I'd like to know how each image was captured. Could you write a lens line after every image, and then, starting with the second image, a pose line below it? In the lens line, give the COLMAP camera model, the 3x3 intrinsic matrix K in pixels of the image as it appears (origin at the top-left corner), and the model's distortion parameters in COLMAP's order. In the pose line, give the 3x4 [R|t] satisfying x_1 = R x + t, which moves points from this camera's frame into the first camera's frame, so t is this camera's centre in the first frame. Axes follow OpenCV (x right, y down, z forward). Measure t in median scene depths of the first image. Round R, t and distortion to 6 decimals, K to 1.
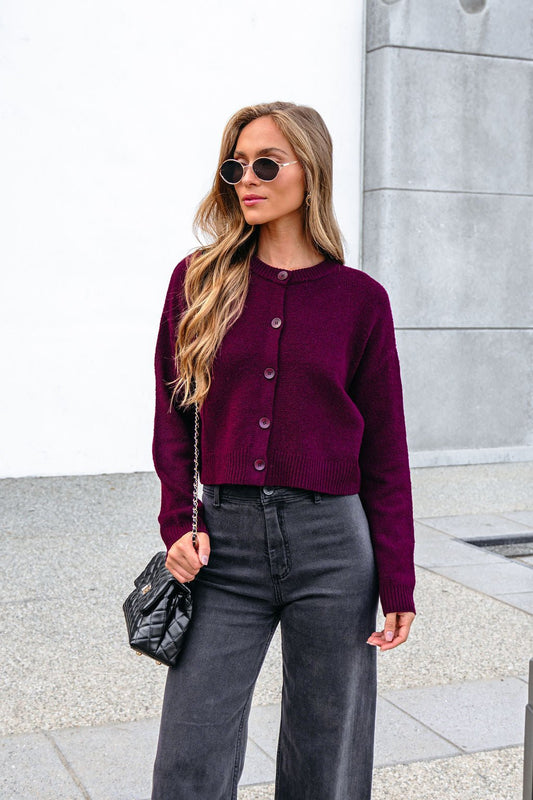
lens RADIAL K [[1471.3, 0, 266.5], [0, 1471.3, 400.0], [0, 0, 1]] dist [0.032193, -0.051468]
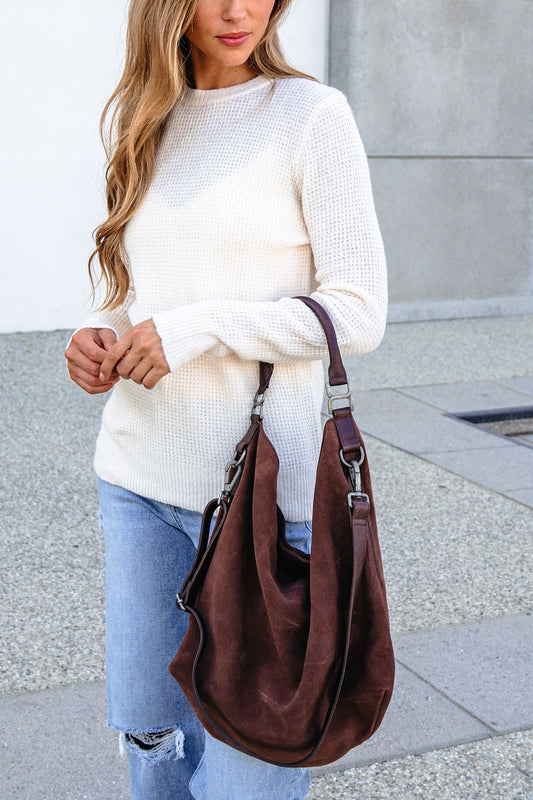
lens RADIAL K [[1539.7, 0, 264.3], [0, 1539.7, 314.3], [0, 0, 1]] dist [-0.072023, -0.287276]
pose [[0.999279, -0.002038, 0.037902, -0.005649], [0.000054, 0.998632, 0.052280, -0.005870], [-0.037957, -0.052240, 0.997913, 0.150252]]
